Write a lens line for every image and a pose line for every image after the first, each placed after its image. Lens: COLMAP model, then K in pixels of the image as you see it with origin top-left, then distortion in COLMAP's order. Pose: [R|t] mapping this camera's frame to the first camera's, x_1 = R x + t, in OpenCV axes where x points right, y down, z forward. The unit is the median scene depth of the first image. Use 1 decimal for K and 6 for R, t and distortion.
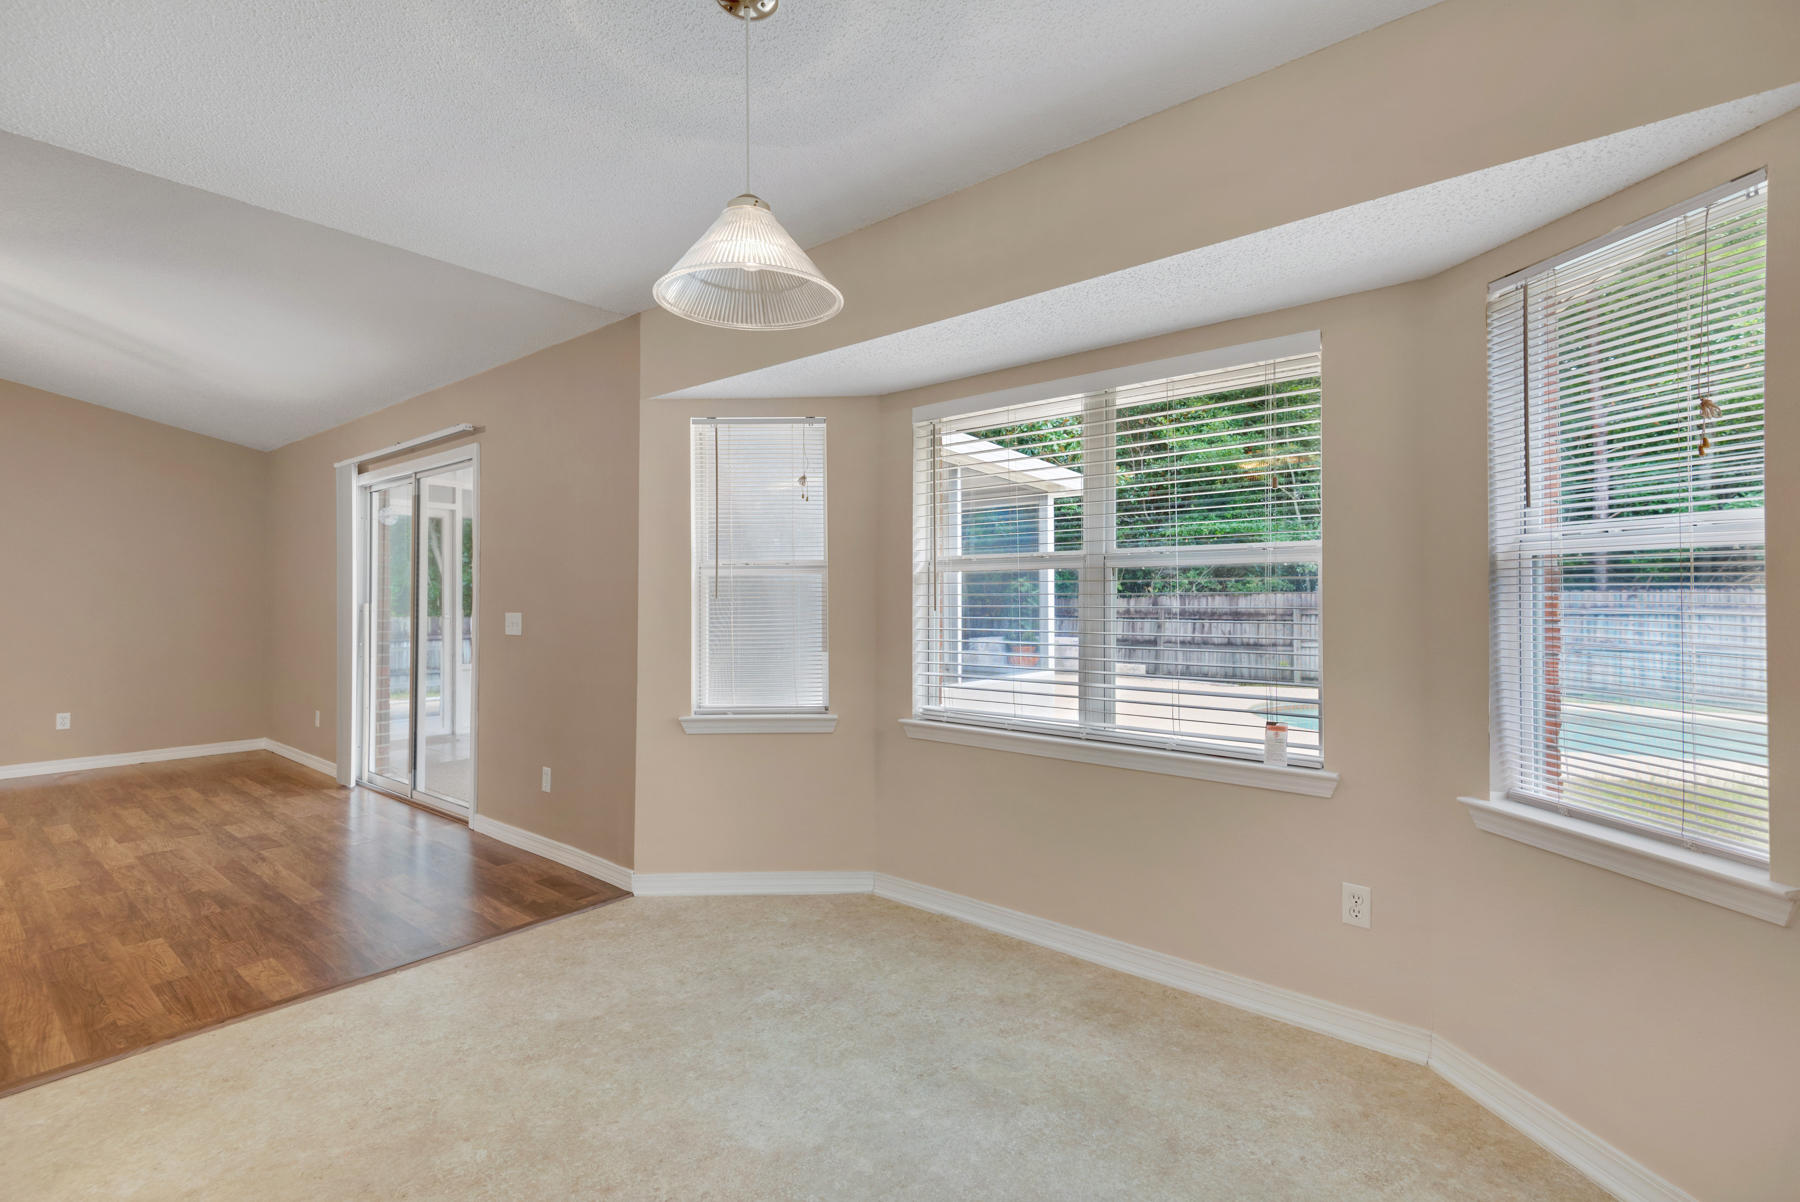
lens RADIAL K [[839.6, 0, 884.2], [0, 839.6, 598.8], [0, 0, 1]] dist [0.031085, -0.012034]
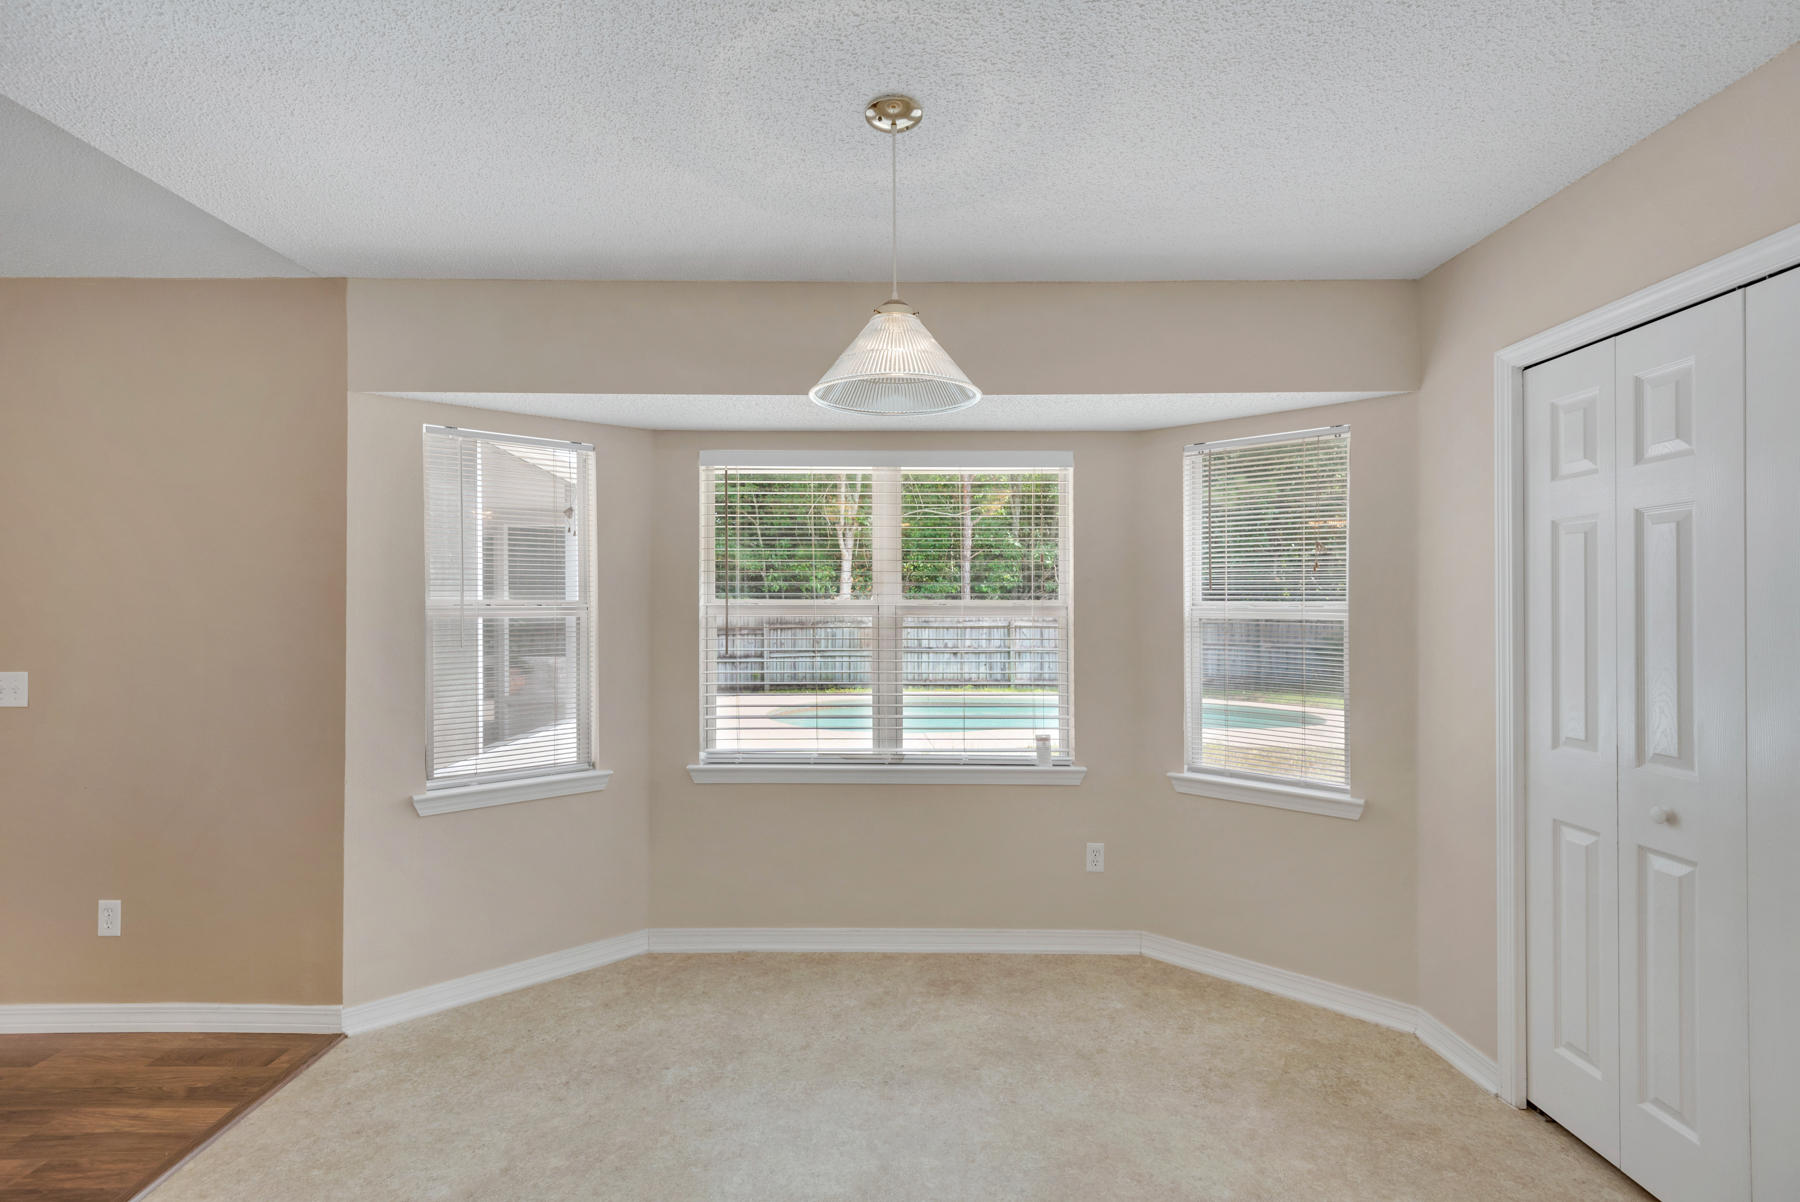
lens RADIAL K [[839.6, 0, 902.6], [0, 839.6, 606.9], [0, 0, 1]] dist [0.031085, -0.012034]
pose [[0.770296, 0.000316, 0.637687, -0.481905], [0.000965, 0.999998, -0.001662, -0.048380], [-0.637686, 0.001896, 0.770294, 0.087297]]
